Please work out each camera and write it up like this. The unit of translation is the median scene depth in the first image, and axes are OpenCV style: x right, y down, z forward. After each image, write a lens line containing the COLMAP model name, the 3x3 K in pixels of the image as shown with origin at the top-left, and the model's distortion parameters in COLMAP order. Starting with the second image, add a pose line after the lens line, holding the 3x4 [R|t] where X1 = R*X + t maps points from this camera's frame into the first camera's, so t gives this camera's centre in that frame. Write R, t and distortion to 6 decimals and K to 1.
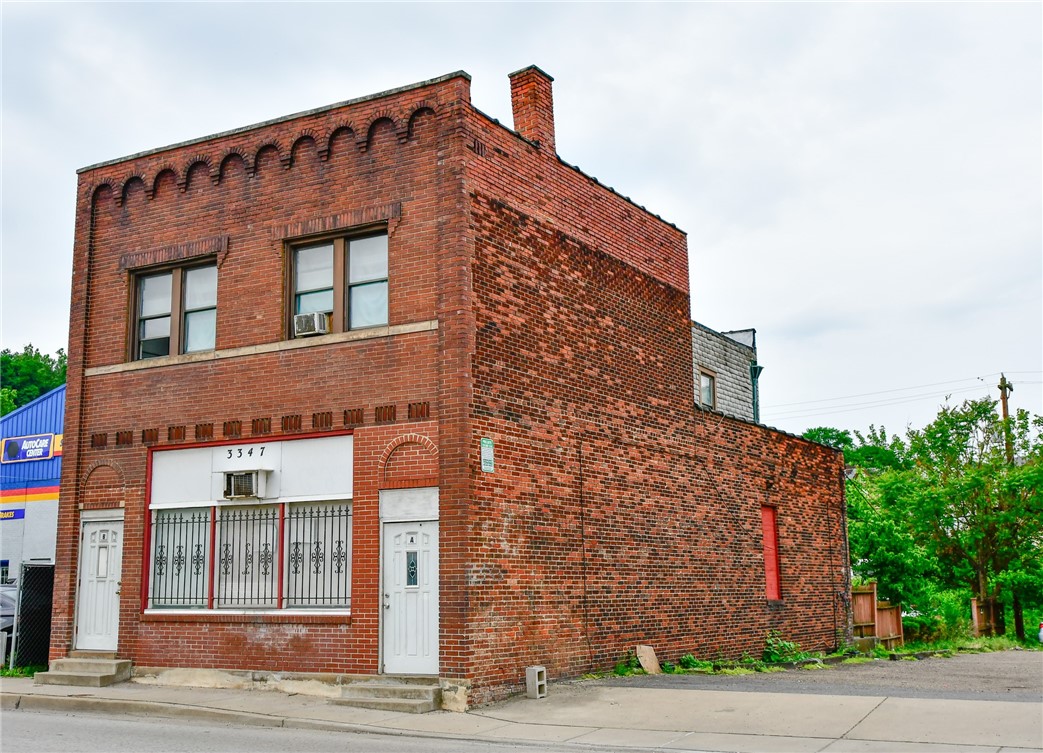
lens RADIAL K [[1216.4, 0, 521.5], [0, 1216.4, 376.5], [0, 0, 1]] dist [0.004051, -0.017459]
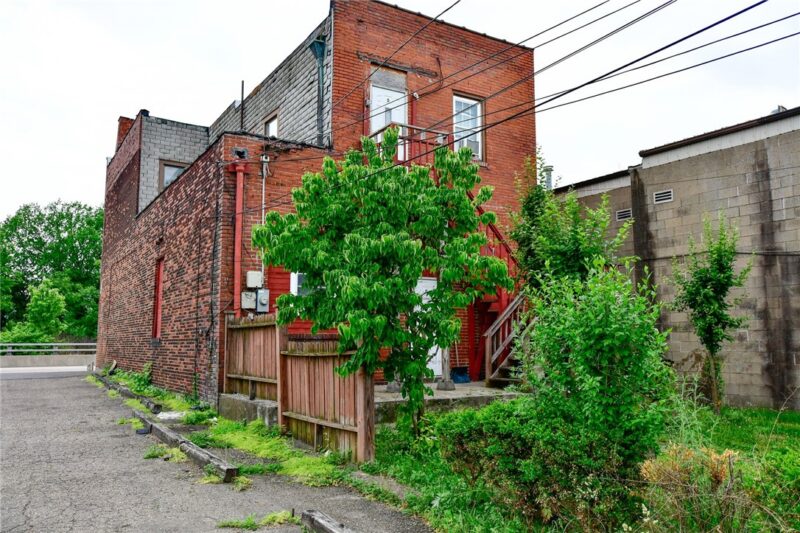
lens RADIAL K [[658.3, 0, 400.0], [0, 658.3, 266.5], [0, 0, 1]] dist [-0.002300, 0.005953]
pose [[-0.469856, -0.095267, -0.877587, 0.863067], [0.158613, 0.968868, -0.190096, 0.358849], [0.868376, -0.228514, -0.440118, 1.957394]]
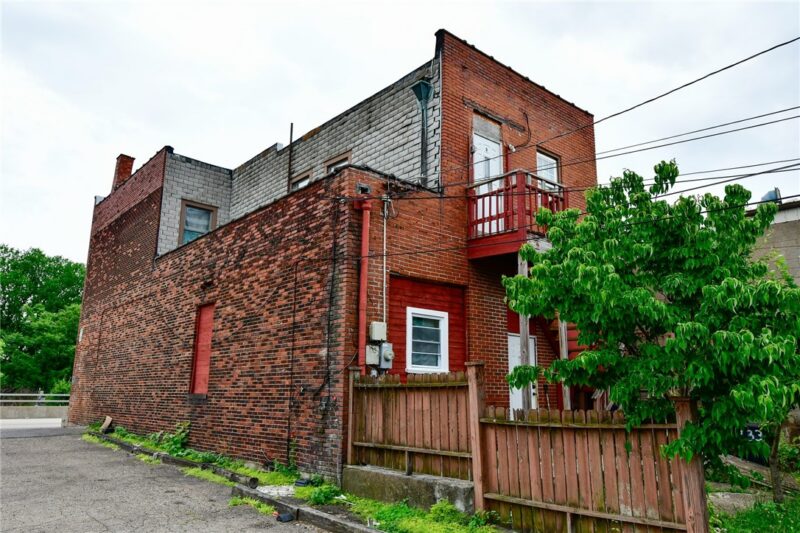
lens RADIAL K [[602.3, 0, 400.0], [0, 602.3, 266.5], [0, 0, 1]] dist [-0.004437, -0.001230]
pose [[-0.315847, -0.197387, -0.928051, 0.851519], [0.156152, 0.953970, -0.256043, 0.311722], [0.935872, -0.225788, -0.270486, 1.732357]]
